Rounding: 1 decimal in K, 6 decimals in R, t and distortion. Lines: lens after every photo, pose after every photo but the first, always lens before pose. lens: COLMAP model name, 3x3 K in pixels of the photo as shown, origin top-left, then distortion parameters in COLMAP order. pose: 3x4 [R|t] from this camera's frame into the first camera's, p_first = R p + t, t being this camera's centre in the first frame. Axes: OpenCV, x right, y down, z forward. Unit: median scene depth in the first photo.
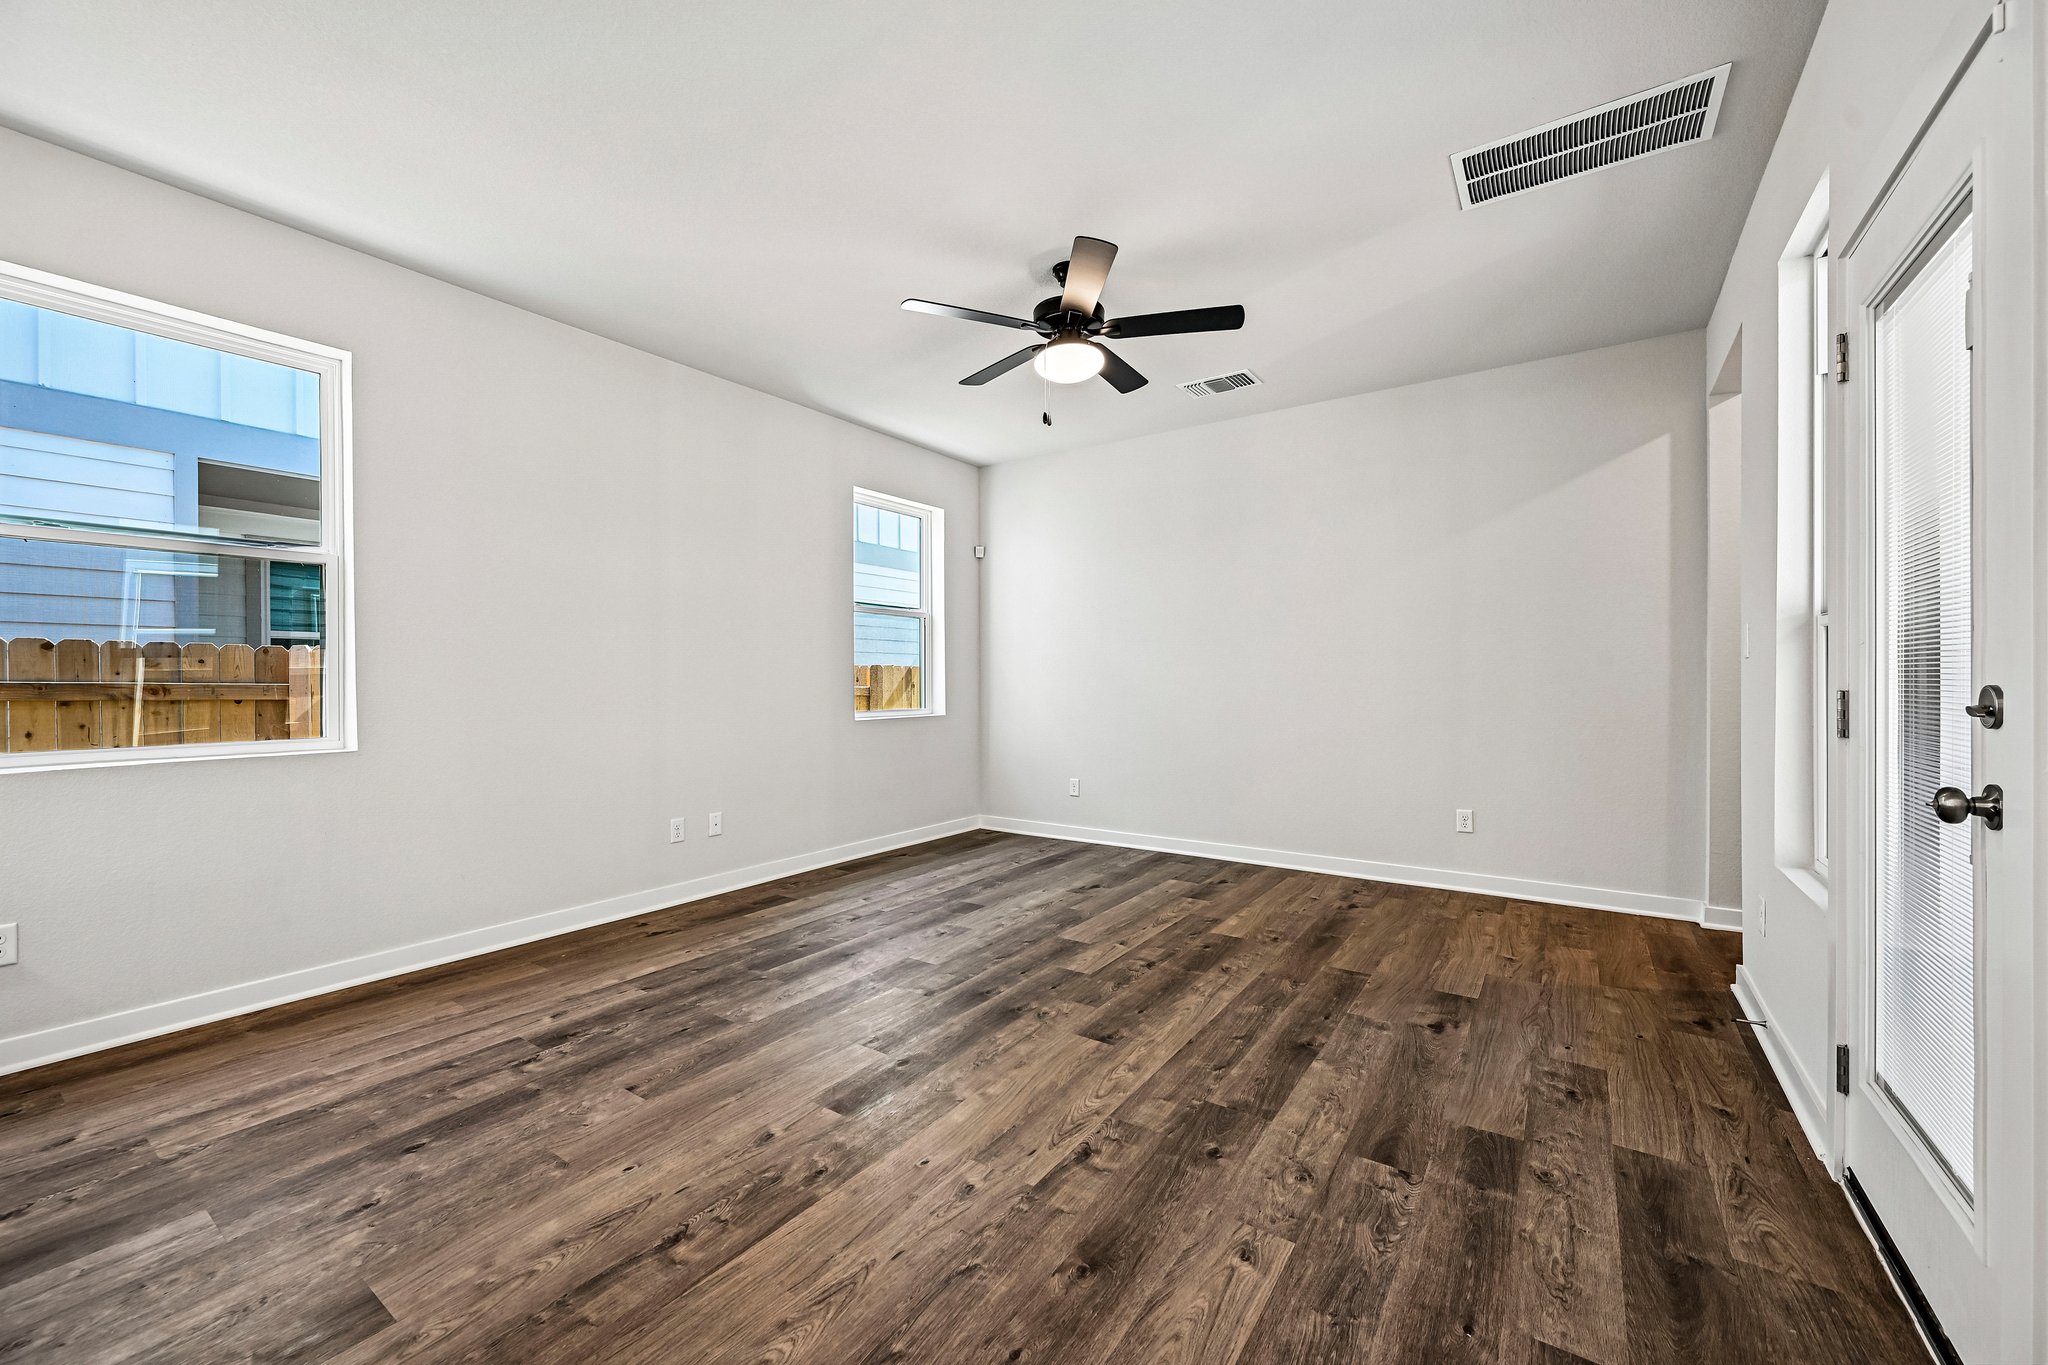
lens RADIAL K [[799.1, 0, 1023.9], [0, 799.1, 678.9], [0, 0, 1]] dist [-0.002022, 0.000493]
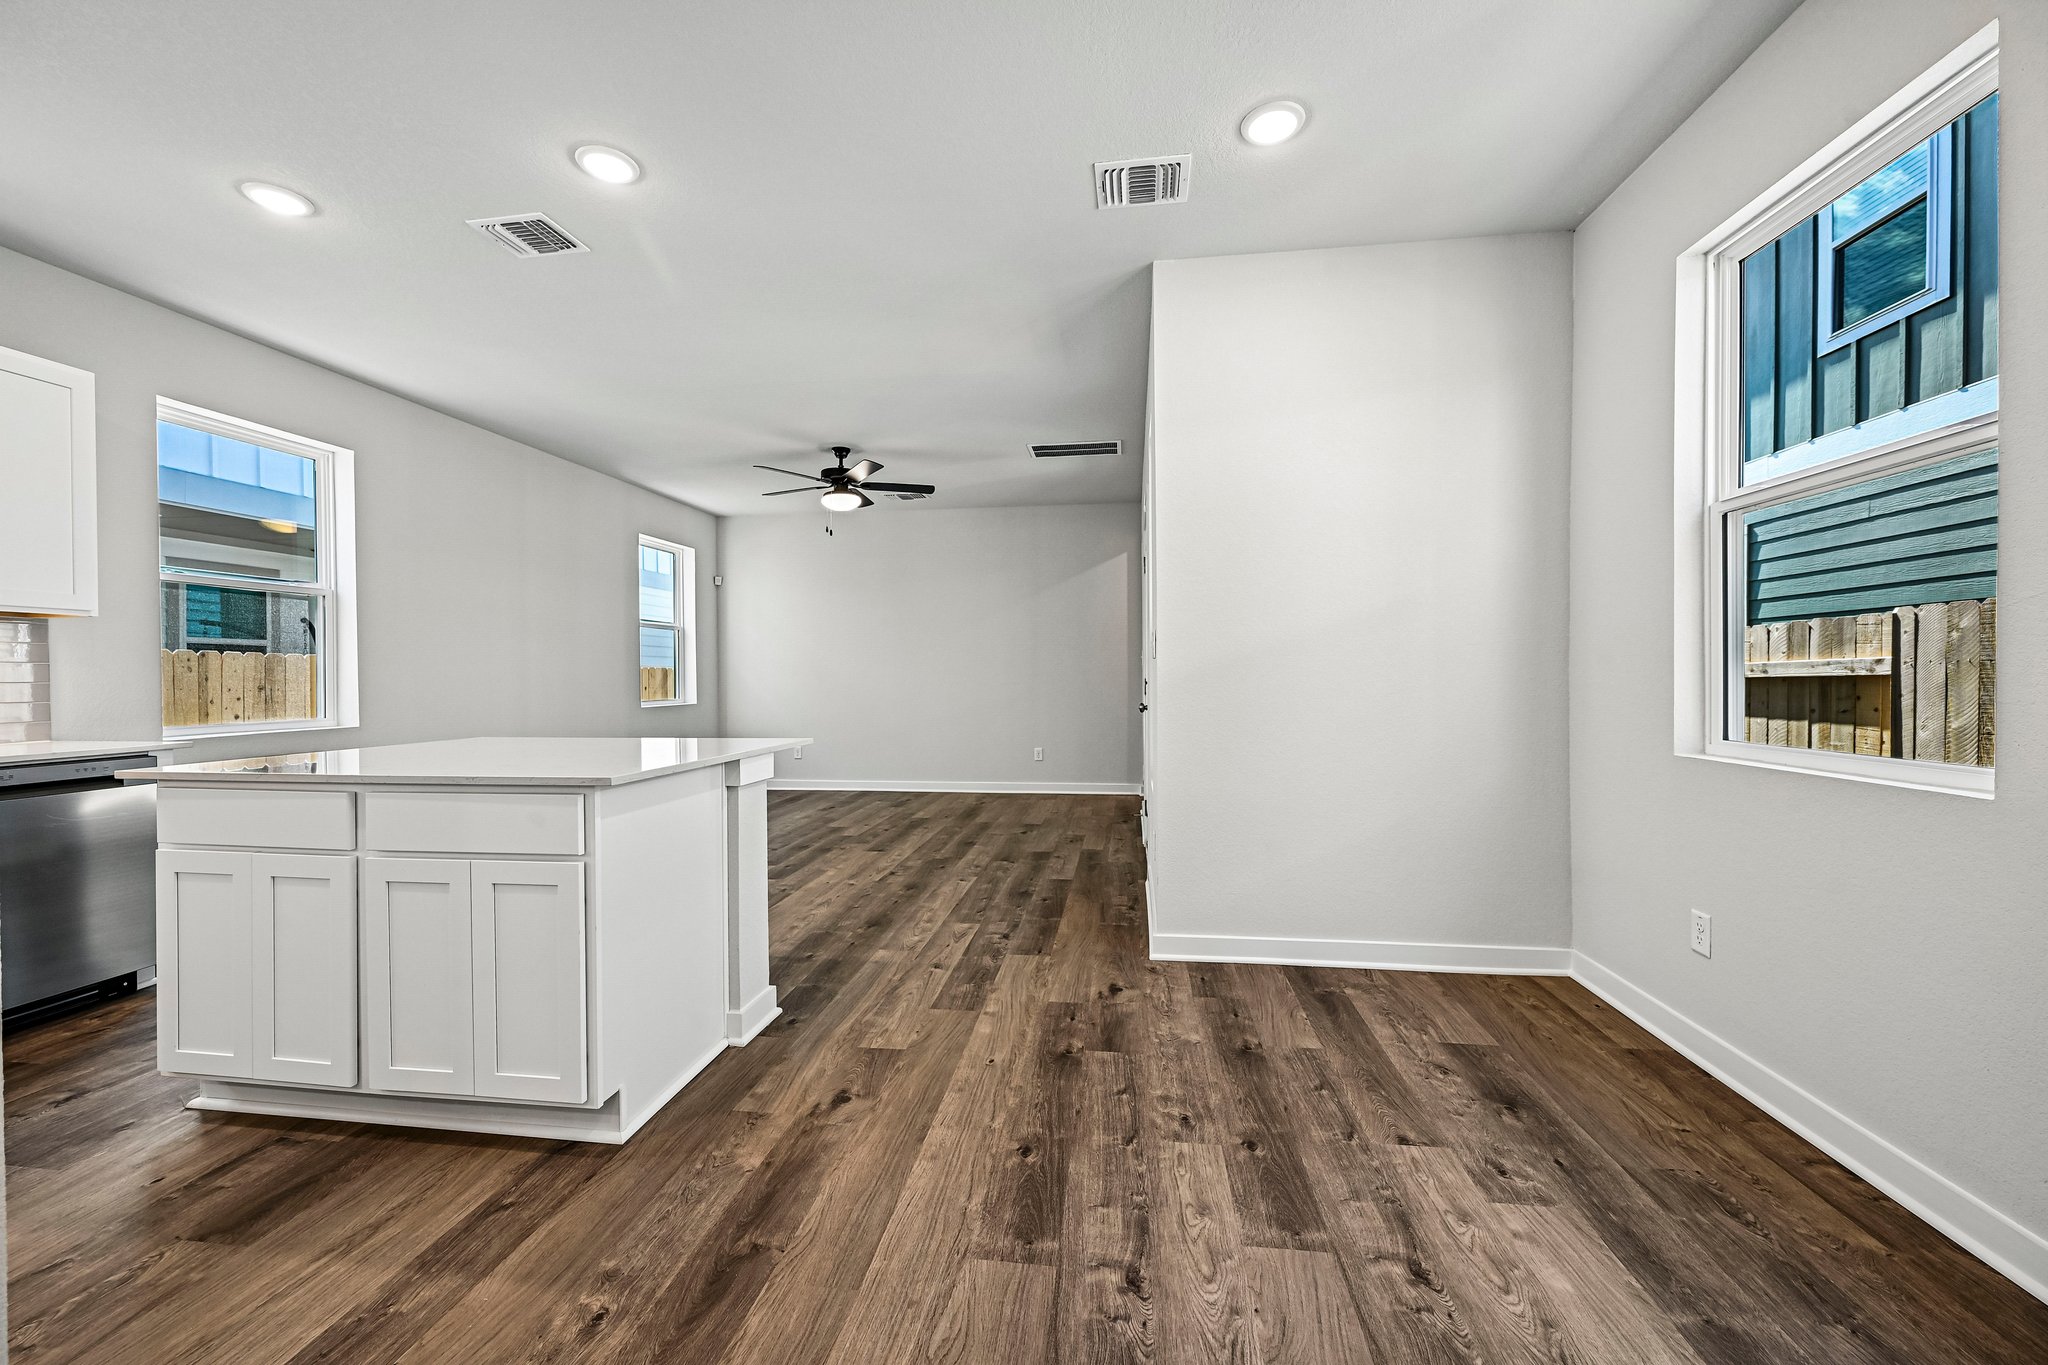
lens RADIAL K [[799.1, 0, 1024.4], [0, 799.1, 684.5], [0, 0, 1]] dist [-0.002022, 0.000493]
pose [[0.890643, -0.007959, 0.454634, -0.416210], [0.003812, 0.999942, 0.010038, 0.003261], [-0.454688, -0.007207, 0.890622, -0.832713]]
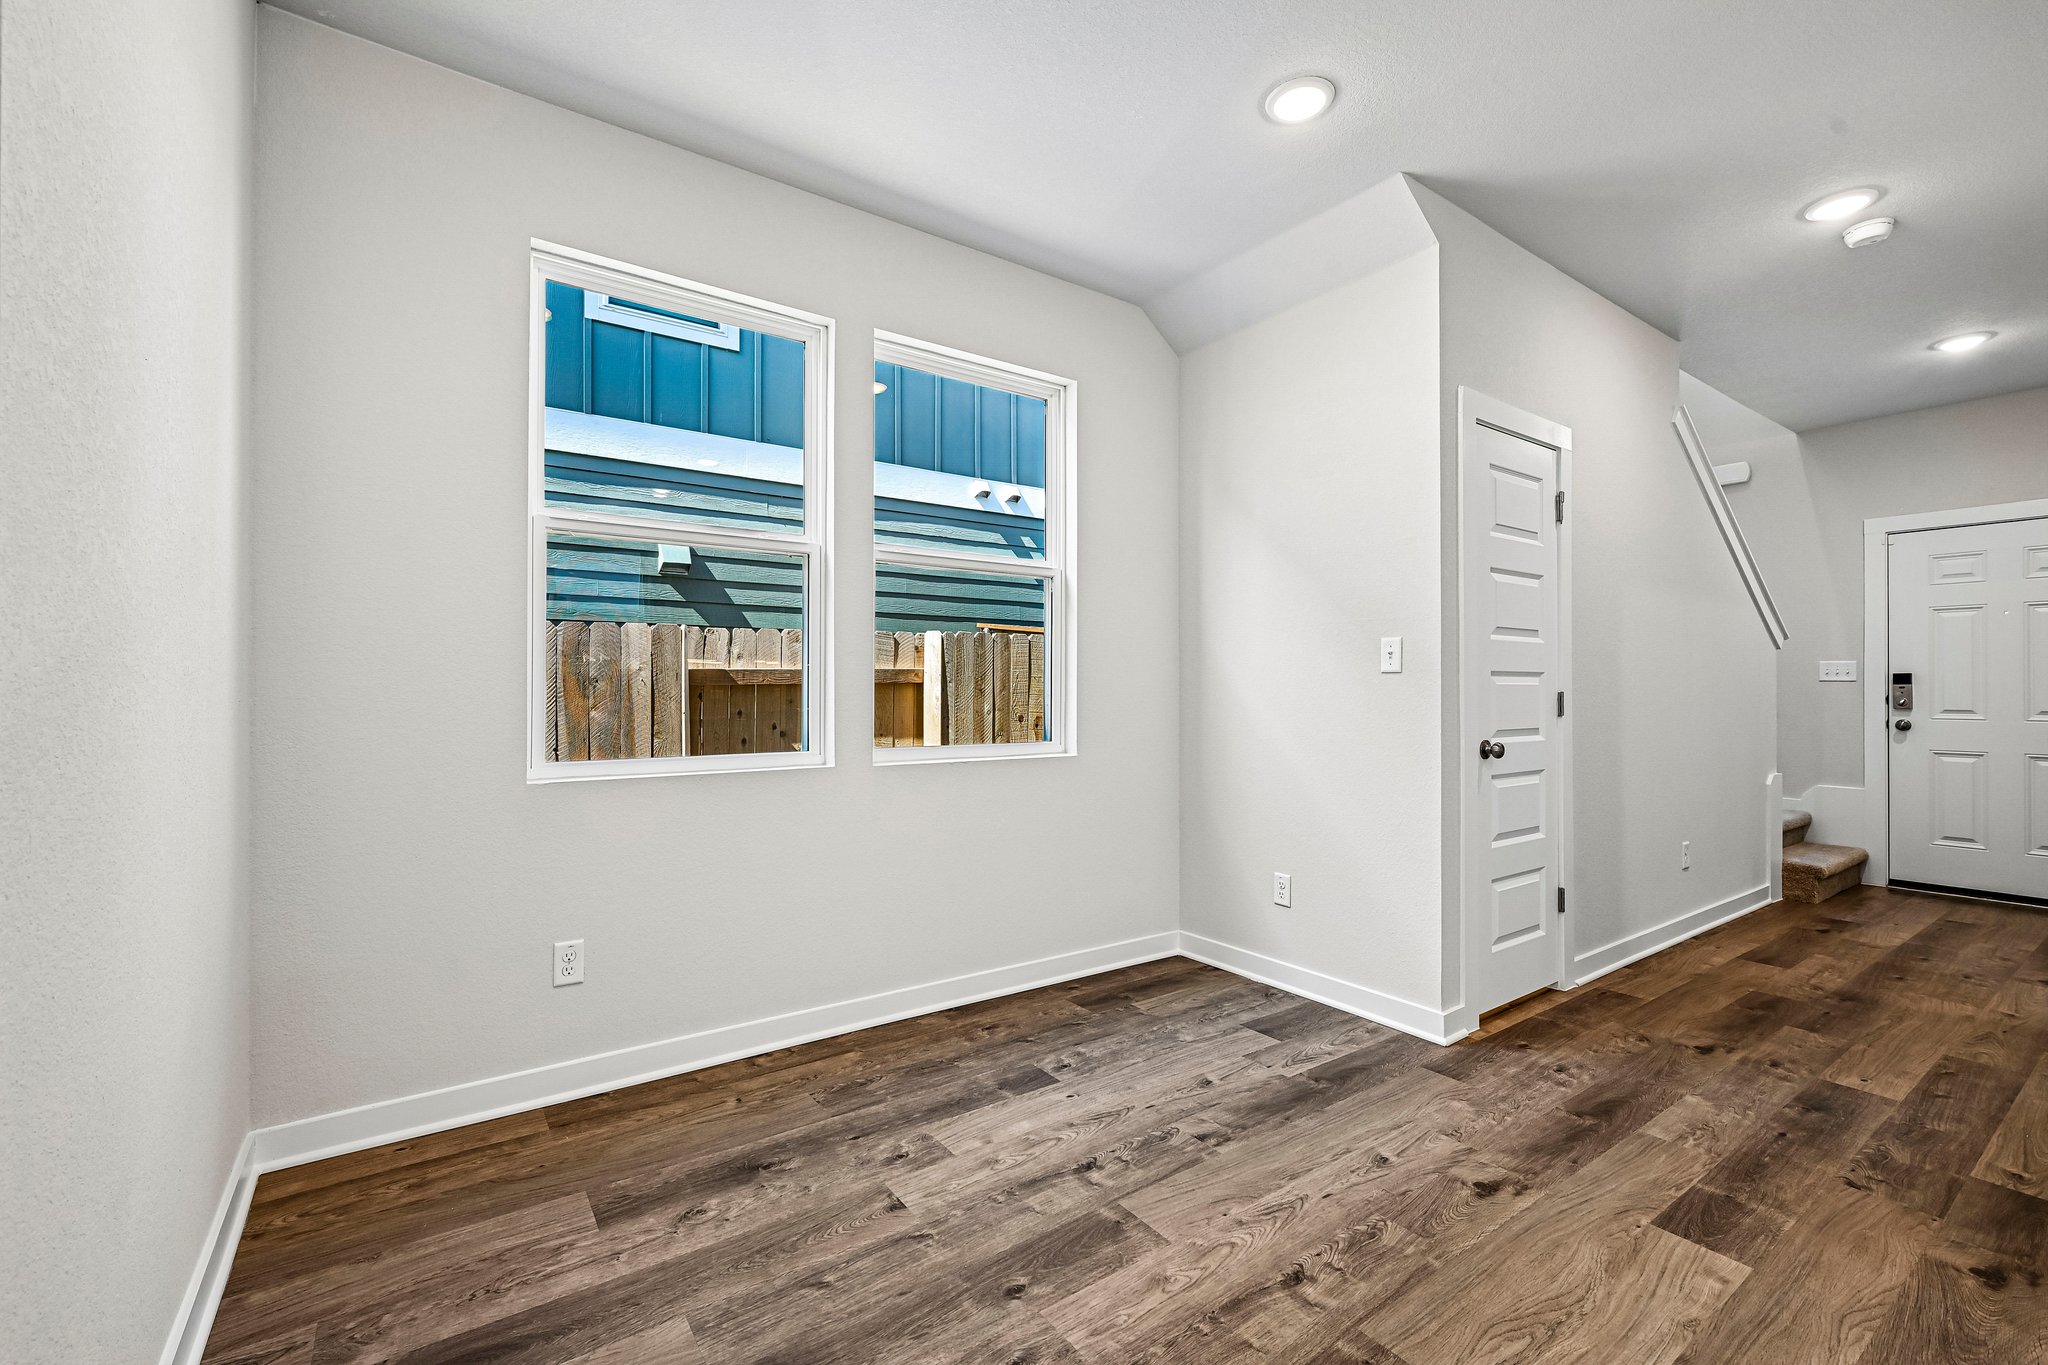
lens RADIAL K [[868.2, 0, 1022.6], [0, 868.2, 683.5], [0, 0, 1]] dist [-0.002441, 0.001350]
pose [[-0.938391, 0.003618, 0.345556, -0.163178], [0.000781, 0.999965, -0.008350, 0.000764], [-0.345574, -0.007566, -0.938361, 0.162433]]
